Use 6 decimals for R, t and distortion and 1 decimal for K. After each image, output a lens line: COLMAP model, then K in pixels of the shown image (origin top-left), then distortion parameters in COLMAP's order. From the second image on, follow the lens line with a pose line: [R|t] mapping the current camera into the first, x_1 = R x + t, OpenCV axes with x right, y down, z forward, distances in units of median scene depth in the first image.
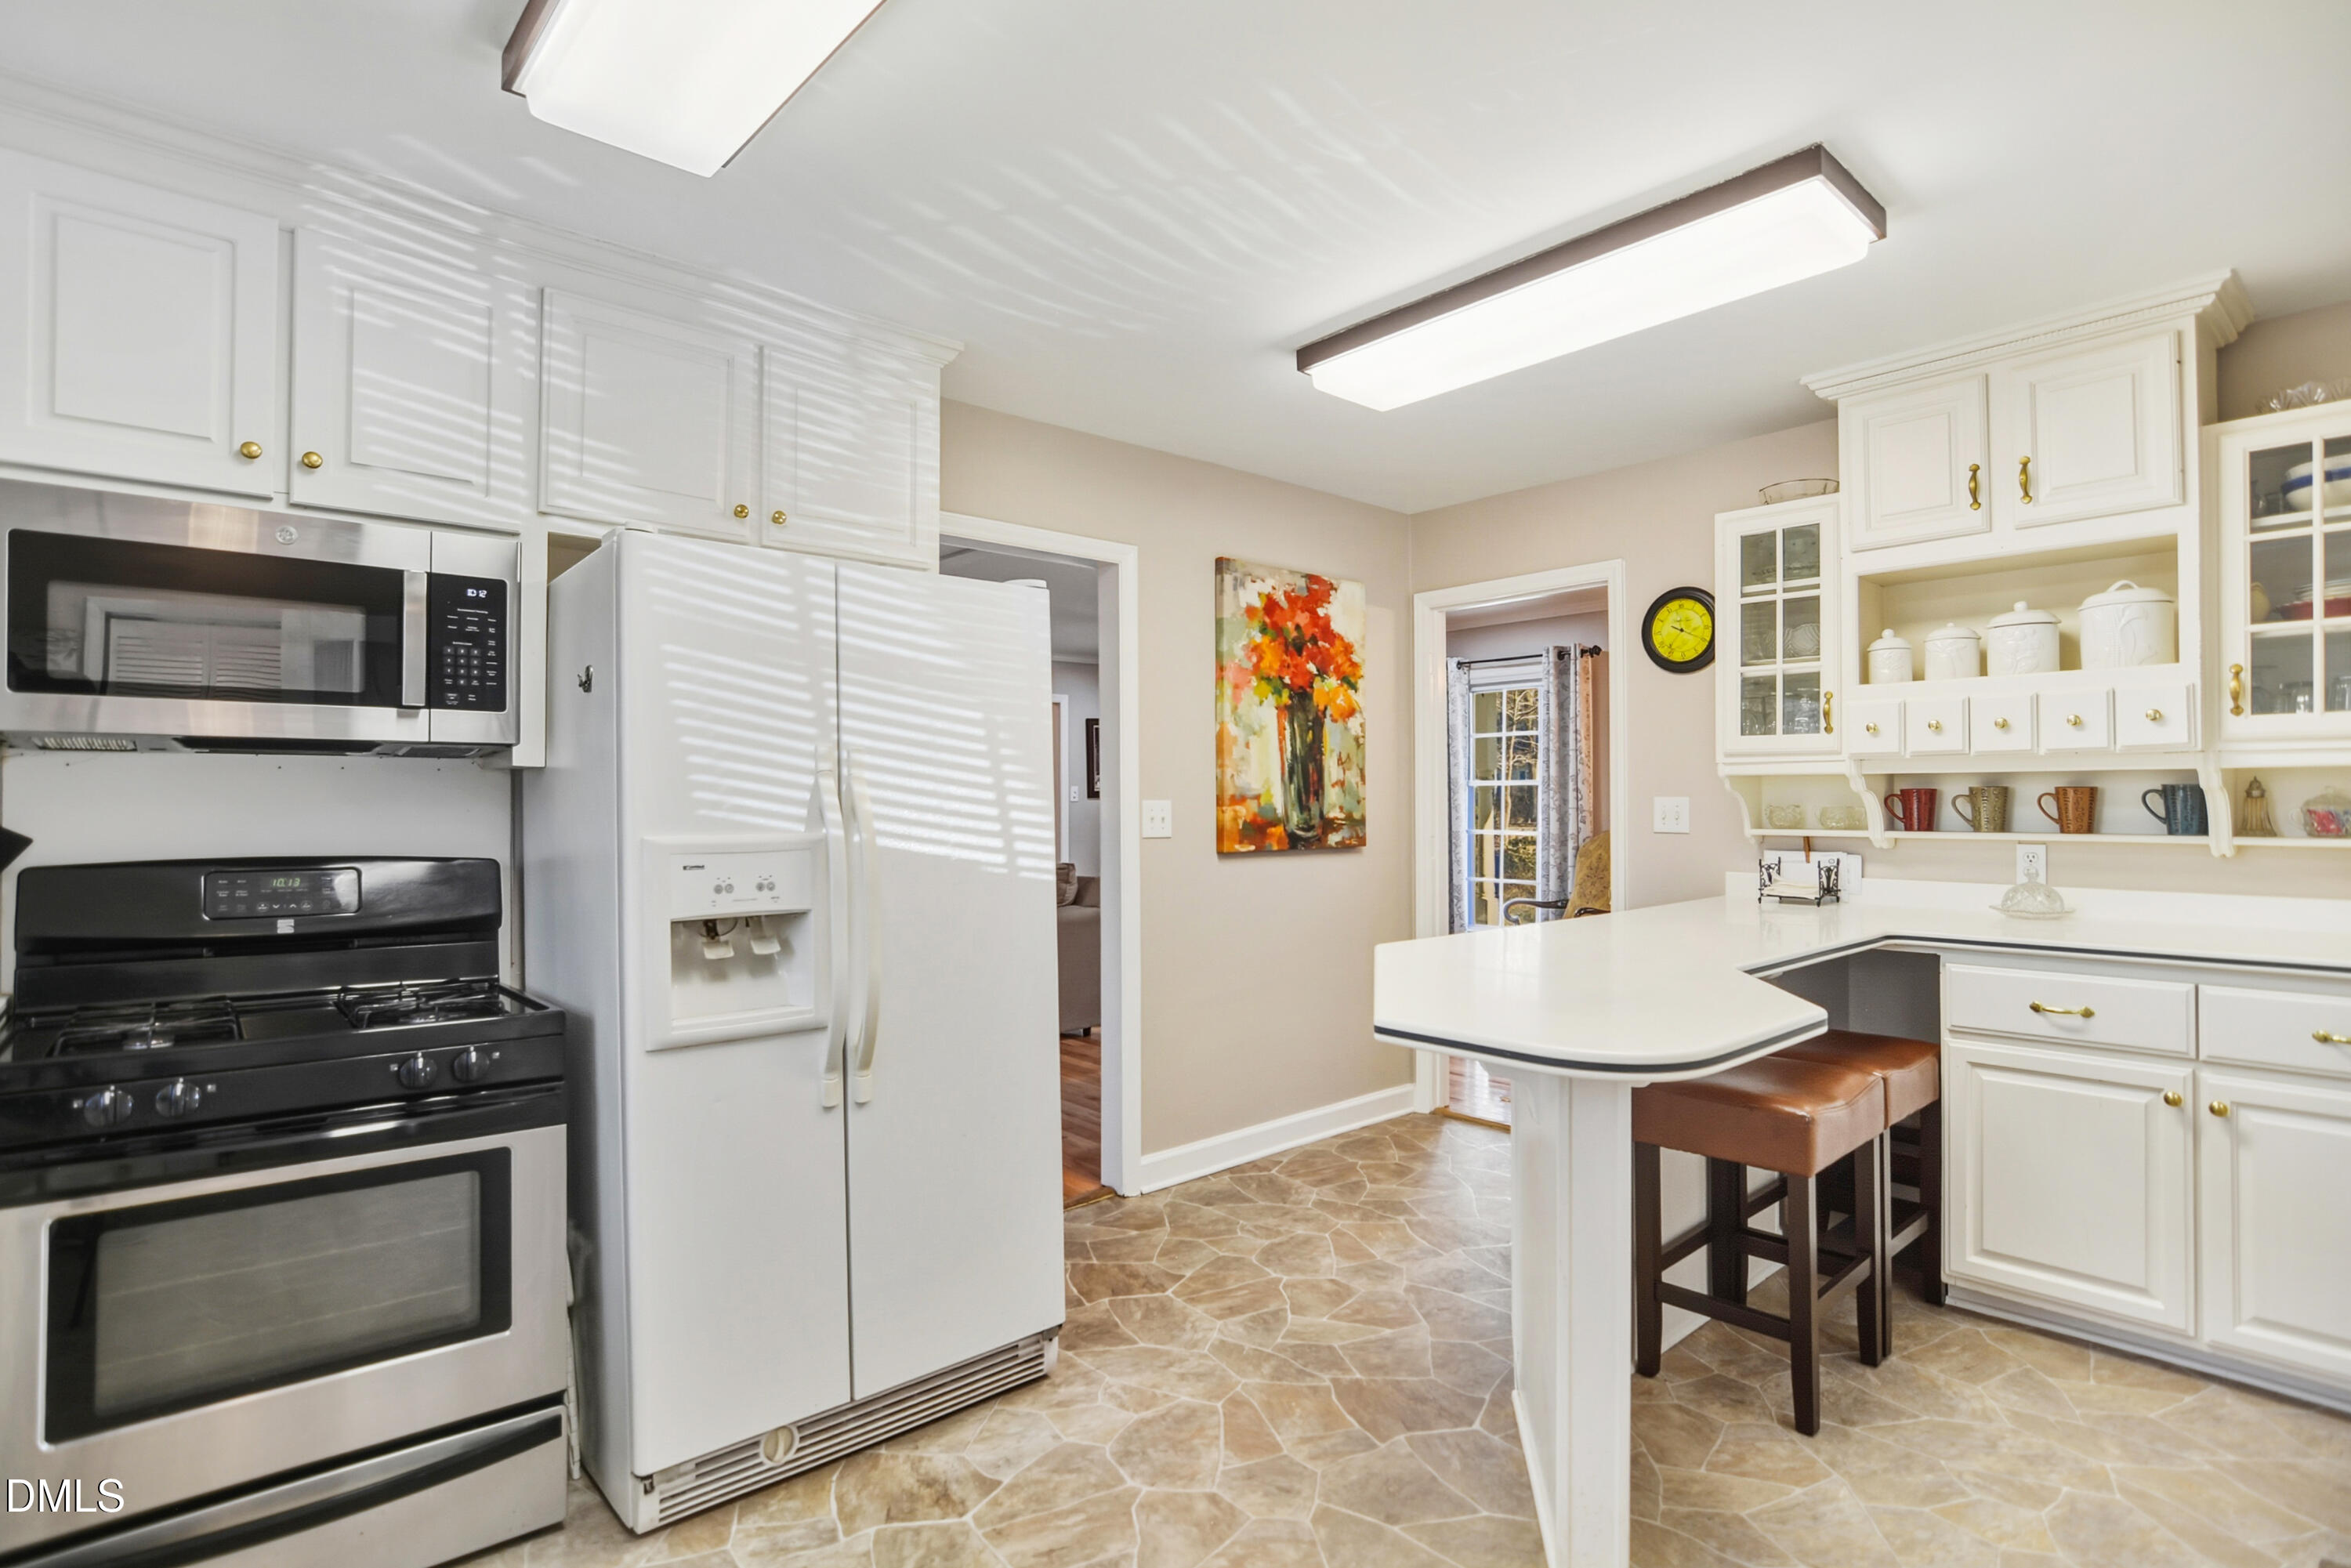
lens RADIAL K [[1146.1, 0, 1175.5], [0, 1146.1, 784.0], [0, 0, 1]] dist [0.000030, 0.000572]
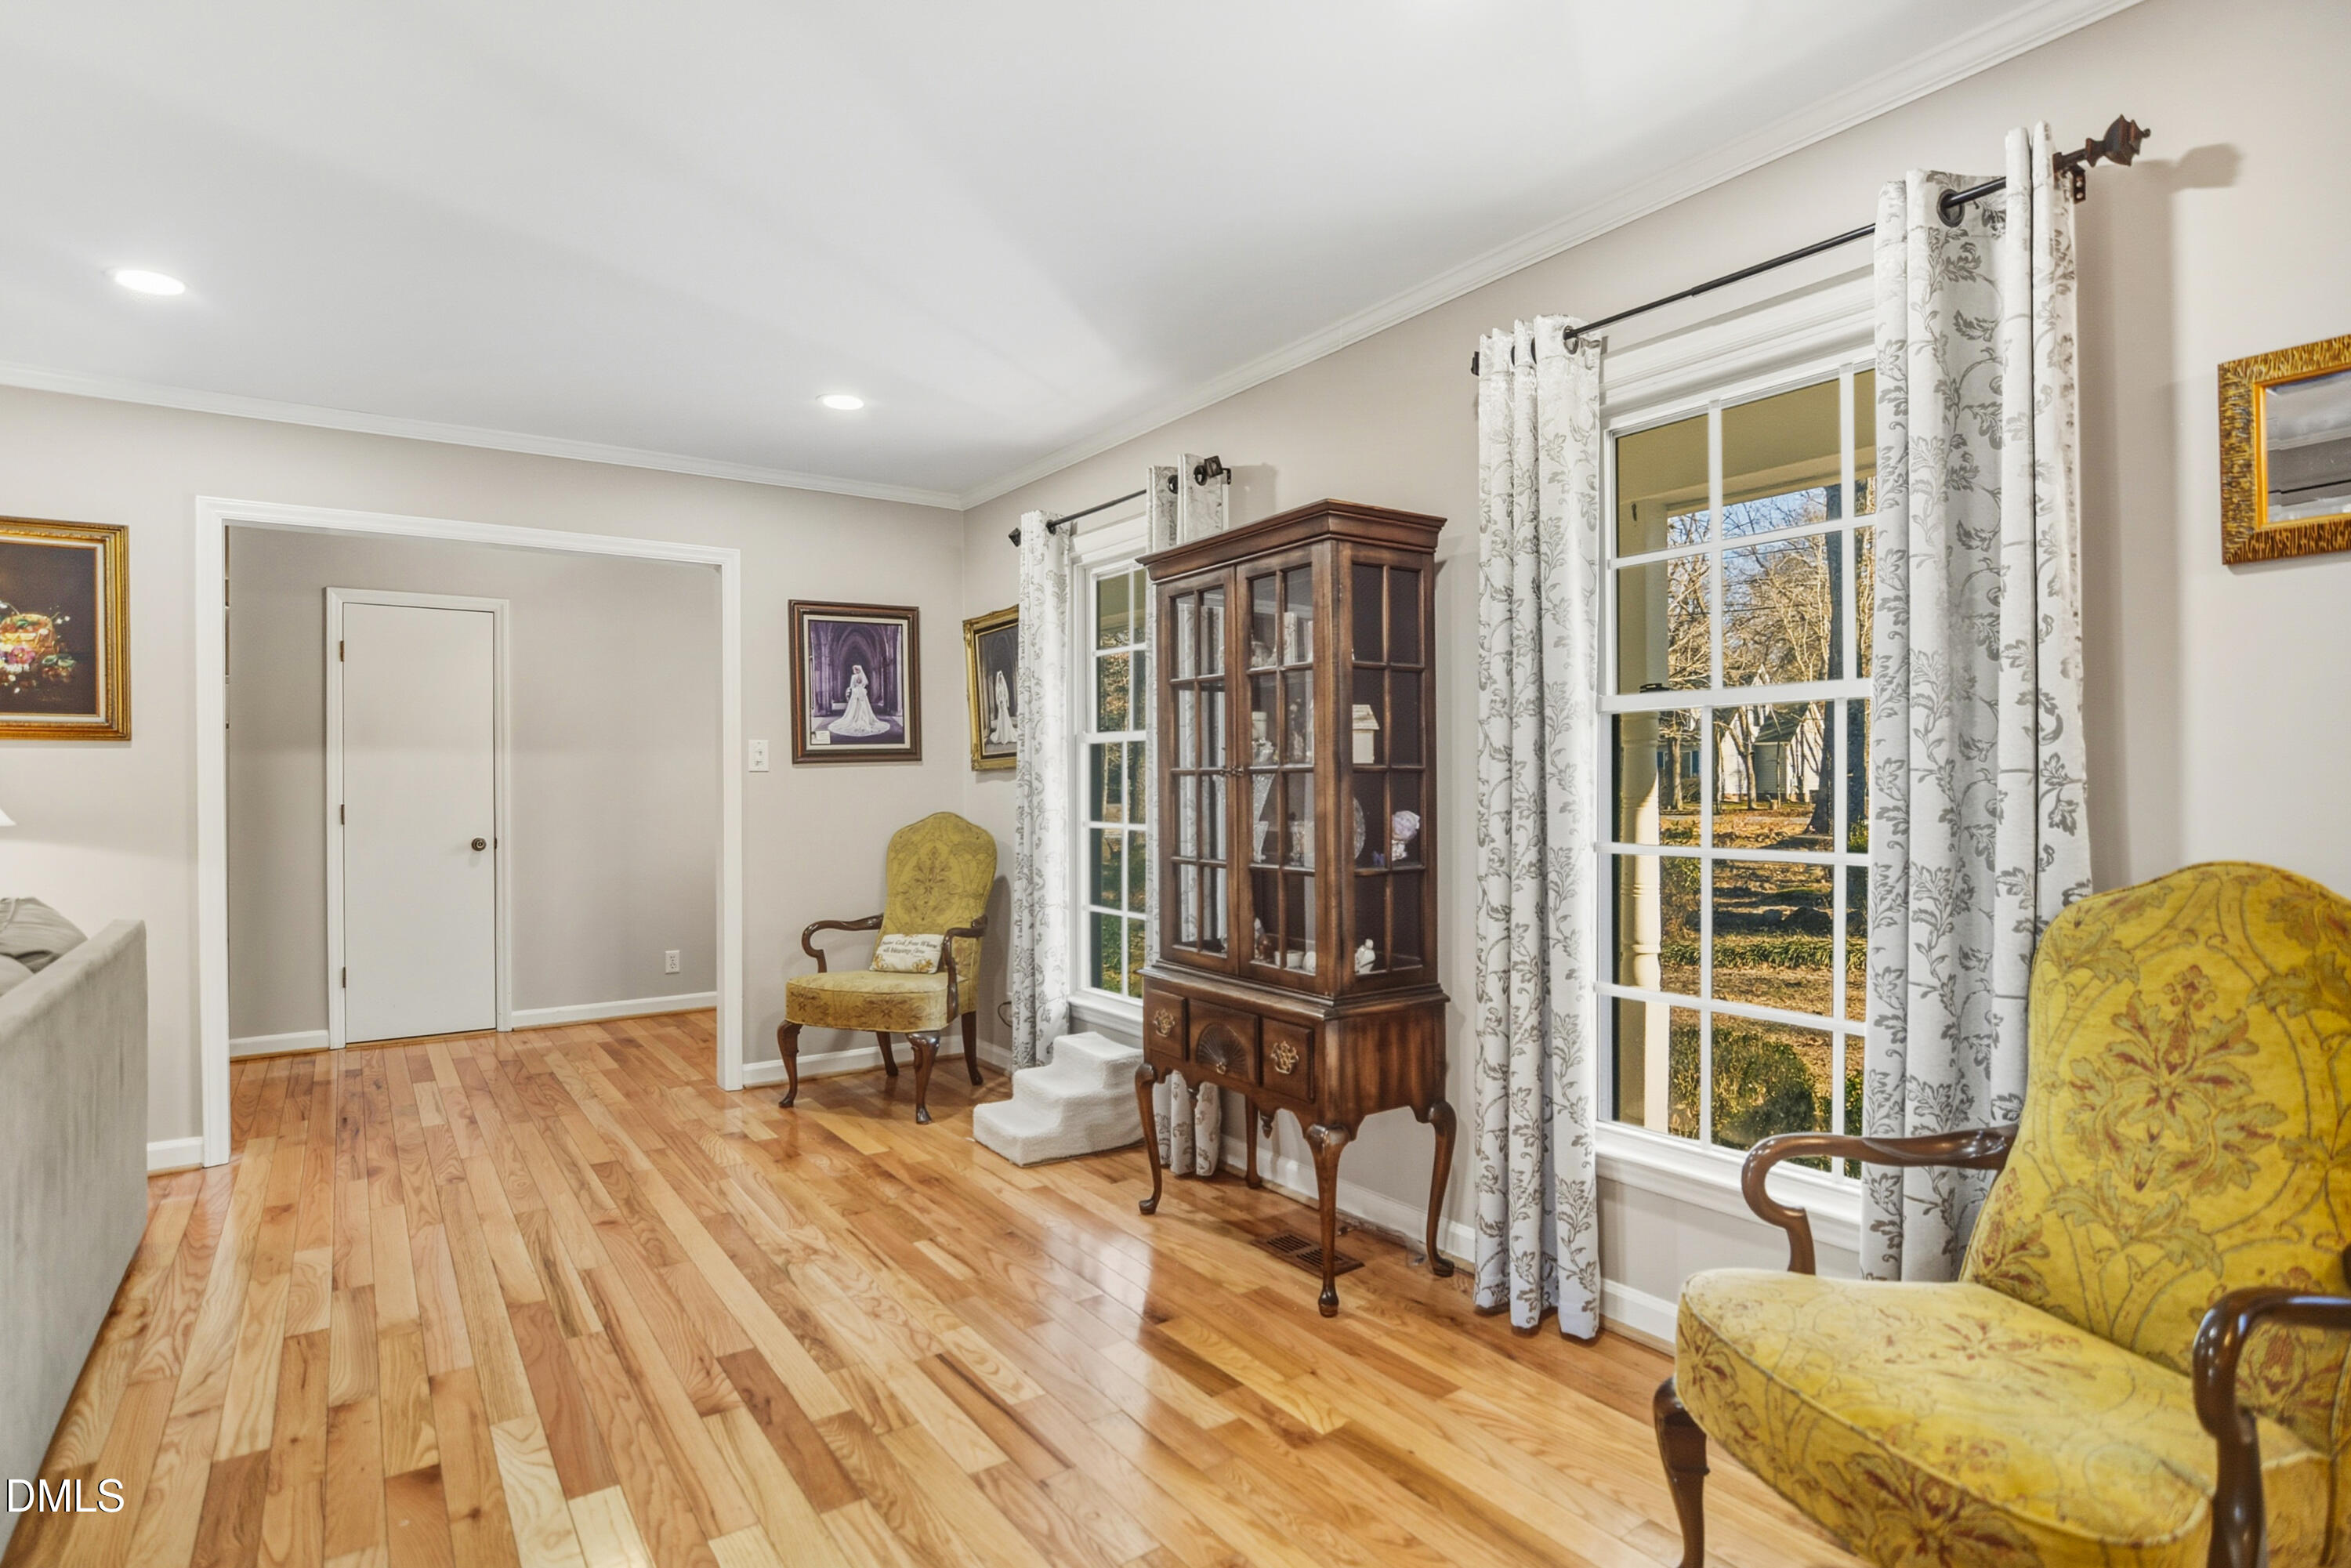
lens RADIAL K [[1146.1, 0, 1175.5], [0, 1146.1, 784.0], [0, 0, 1]] dist [0.000030, 0.000572]
pose [[0.994479, -0.004876, -0.104819, 0.183348], [0.007434, 0.999684, 0.024033, 0.015921], [0.104668, -0.024680, 0.994201, 0.715361]]
